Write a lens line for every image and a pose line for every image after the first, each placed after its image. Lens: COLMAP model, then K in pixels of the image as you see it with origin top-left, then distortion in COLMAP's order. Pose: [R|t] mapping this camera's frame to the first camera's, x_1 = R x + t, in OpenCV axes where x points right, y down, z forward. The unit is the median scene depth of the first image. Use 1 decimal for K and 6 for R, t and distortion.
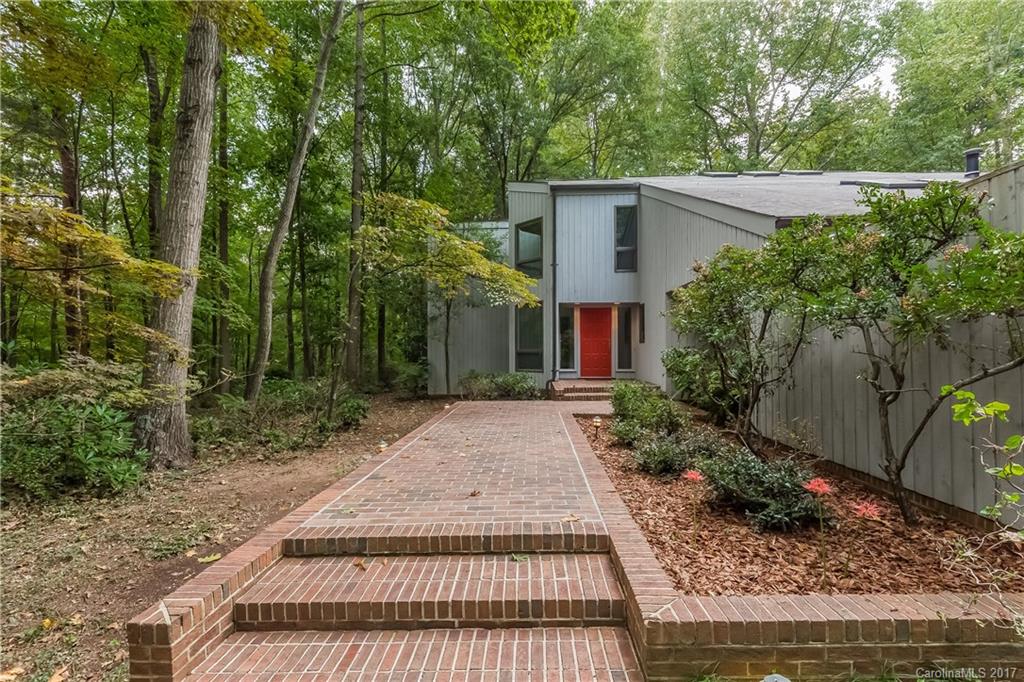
lens RADIAL K [[486.7, 0, 512.0], [0, 486.7, 341.0], [0, 0, 1]] dist [0.027510, -0.028925]
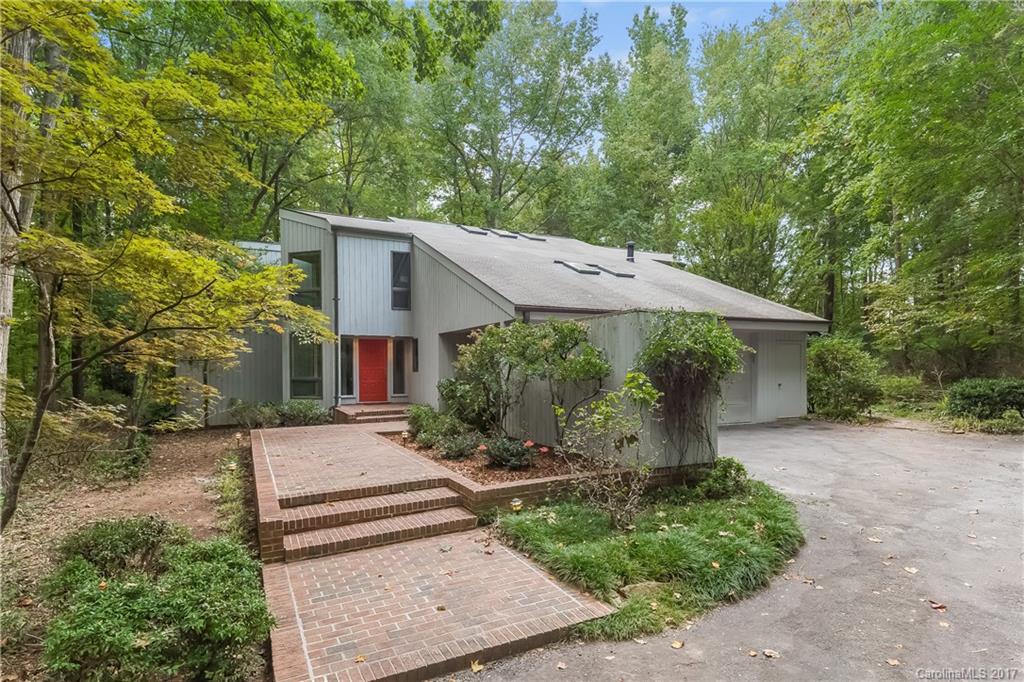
lens RADIAL K [[558.8, 0, 512.0], [0, 558.8, 341.0], [0, 0, 1]] dist [-0.001886, -0.000456]
pose [[0.881093, 0.019294, 0.472550, -0.157399], [-0.005925, 0.999539, -0.029763, -0.029517], [-0.472907, 0.023424, 0.880801, -0.286785]]
